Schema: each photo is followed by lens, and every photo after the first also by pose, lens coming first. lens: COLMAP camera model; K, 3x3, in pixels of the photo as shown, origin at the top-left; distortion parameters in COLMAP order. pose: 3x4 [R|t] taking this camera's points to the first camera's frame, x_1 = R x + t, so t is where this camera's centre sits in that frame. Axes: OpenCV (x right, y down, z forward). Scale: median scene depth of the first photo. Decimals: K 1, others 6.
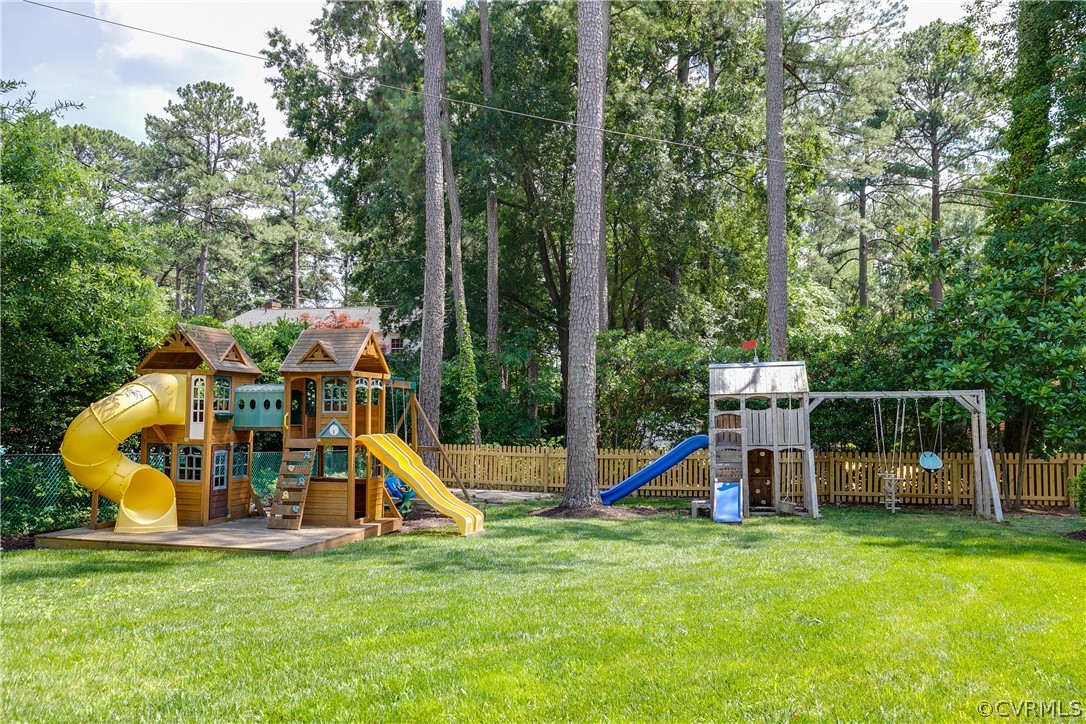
lens RADIAL K [[815.3, 0, 542.9], [0, 815.3, 362.3], [0, 0, 1]] dist [-0.004241, -0.000369]
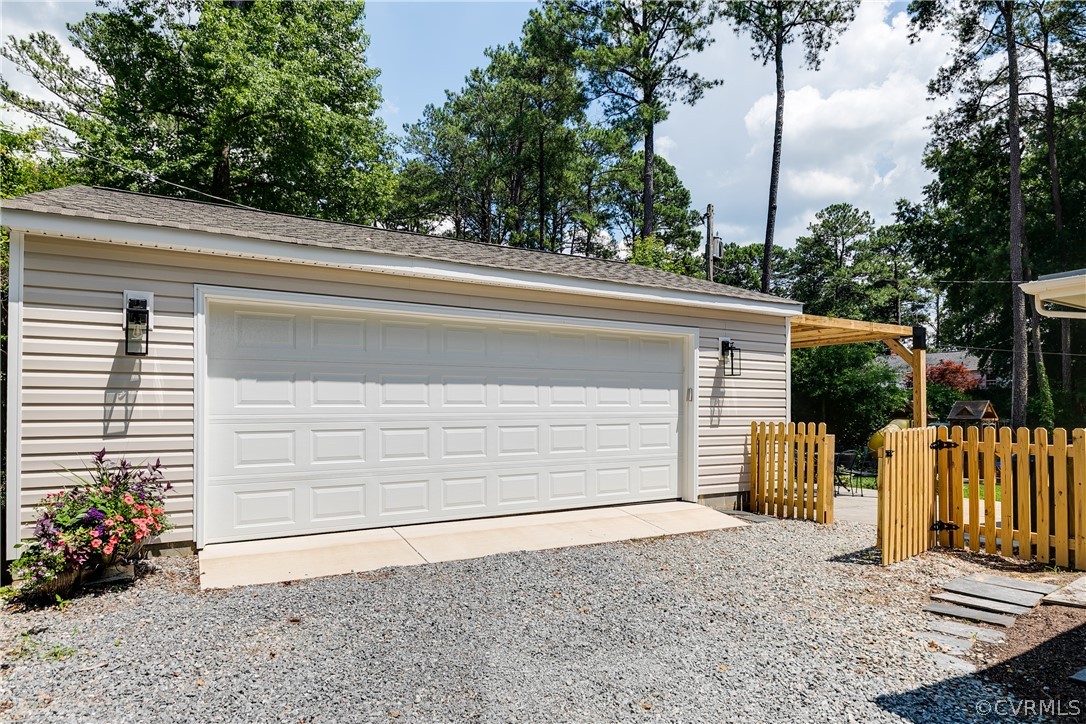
lens RADIAL K [[657.1, 0, 535.4], [0, 657.1, 406.2], [0, 0, 1]] dist [-0.005278, -0.000850]
pose [[0.716921, -0.013774, -0.697018, 0.040047], [0.052028, 0.998074, 0.033791, -0.037873], [0.695210, -0.060490, 0.716257, -0.301724]]
